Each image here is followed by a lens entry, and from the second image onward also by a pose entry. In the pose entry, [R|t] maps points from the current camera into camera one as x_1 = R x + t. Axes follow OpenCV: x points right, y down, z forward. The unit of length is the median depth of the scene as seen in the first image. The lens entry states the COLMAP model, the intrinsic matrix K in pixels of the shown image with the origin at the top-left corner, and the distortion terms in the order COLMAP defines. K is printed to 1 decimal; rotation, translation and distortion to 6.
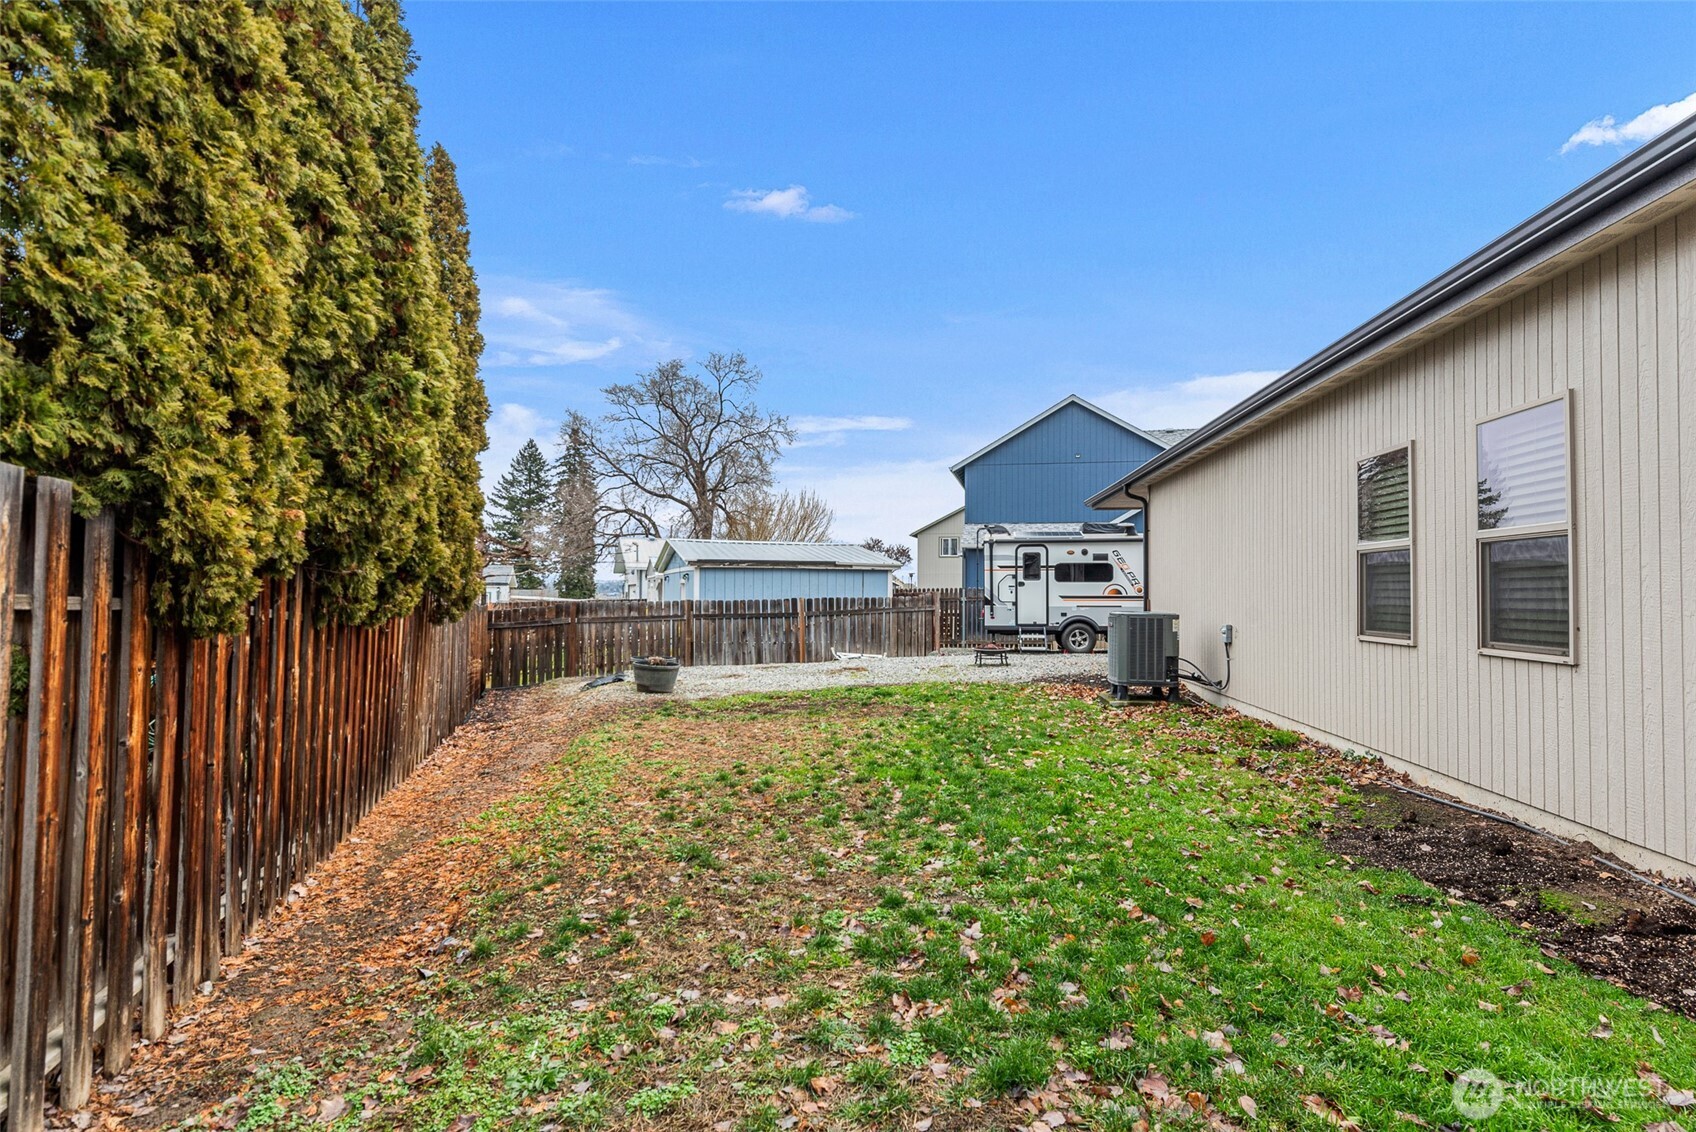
lens RADIAL K [[835.3, 0, 844.0], [0, 835.3, 574.7], [0, 0, 1]] dist [0.001573, 0.002602]
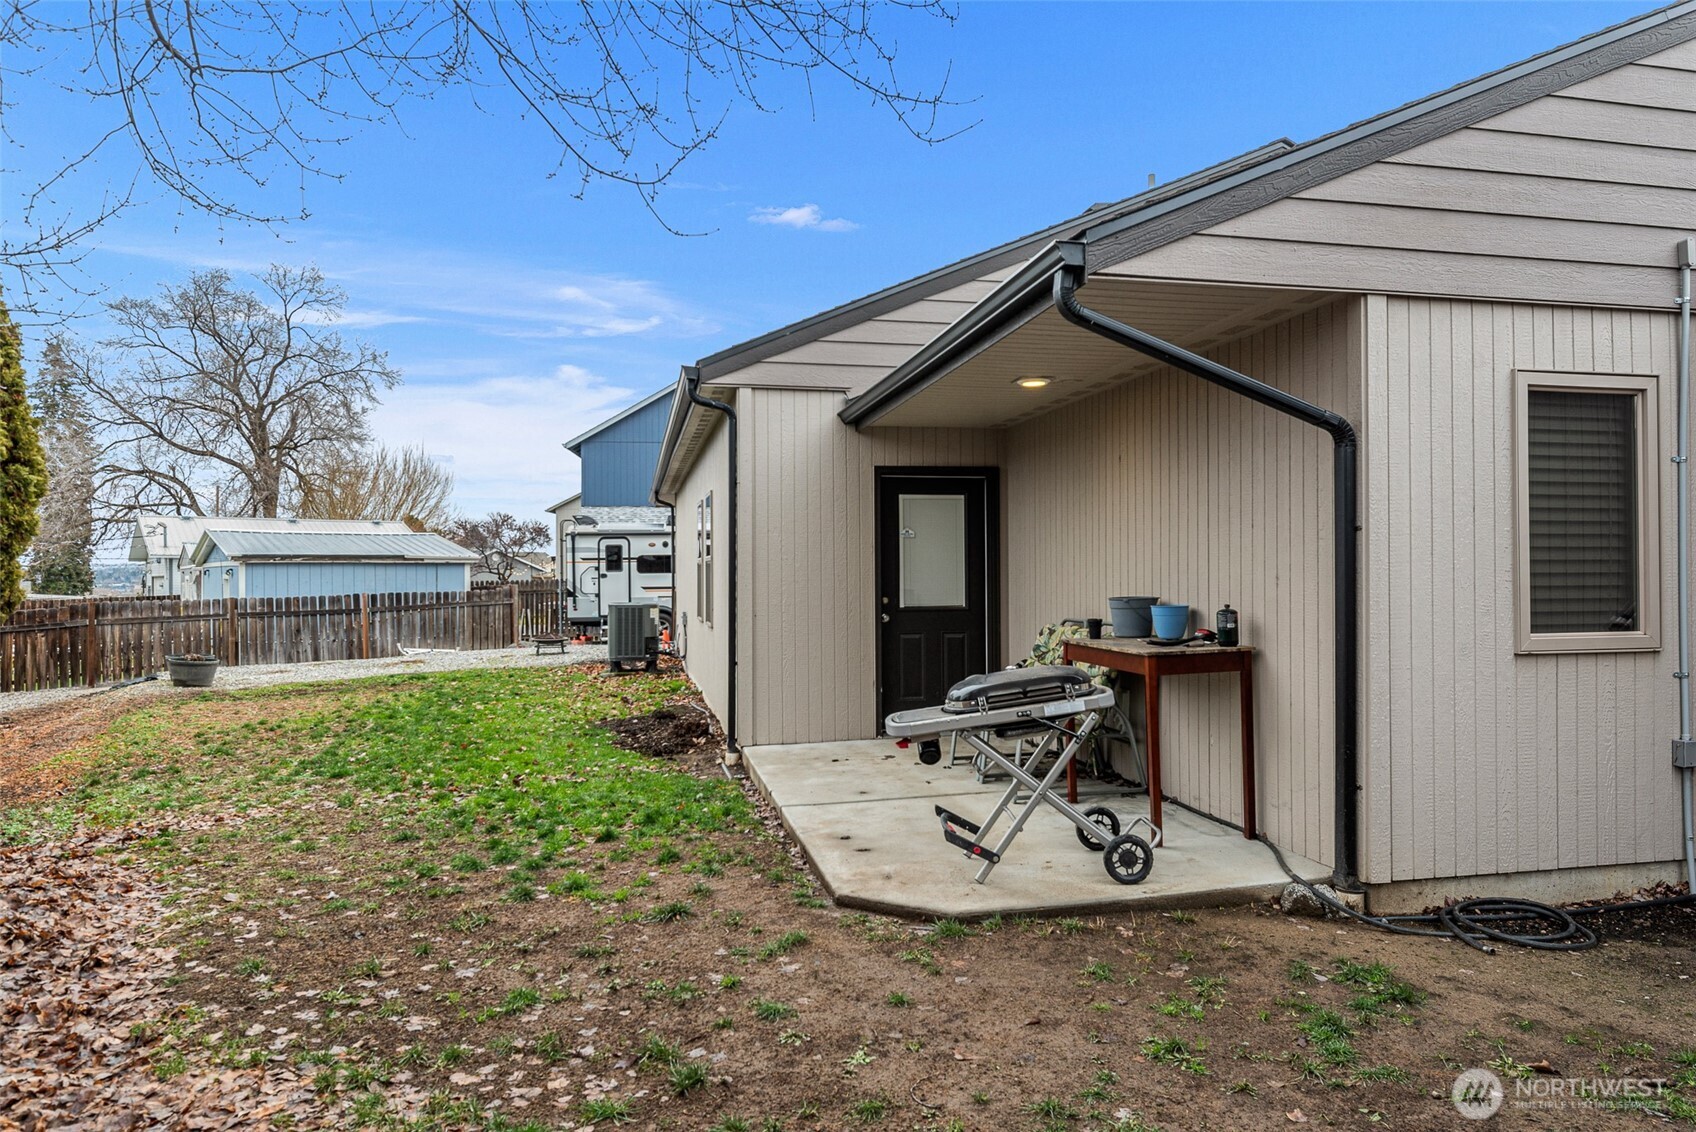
lens RADIAL K [[1104.1, 0, 845.6], [0, 1104.1, 567.6], [0, 0, 1]] dist [0.020052, -0.003729]
pose [[0.952424, -0.009307, 0.304636, 0.082850], [0.005152, 0.999882, 0.014441, -0.016625], [-0.304734, -0.012184, 0.952360, -0.365391]]
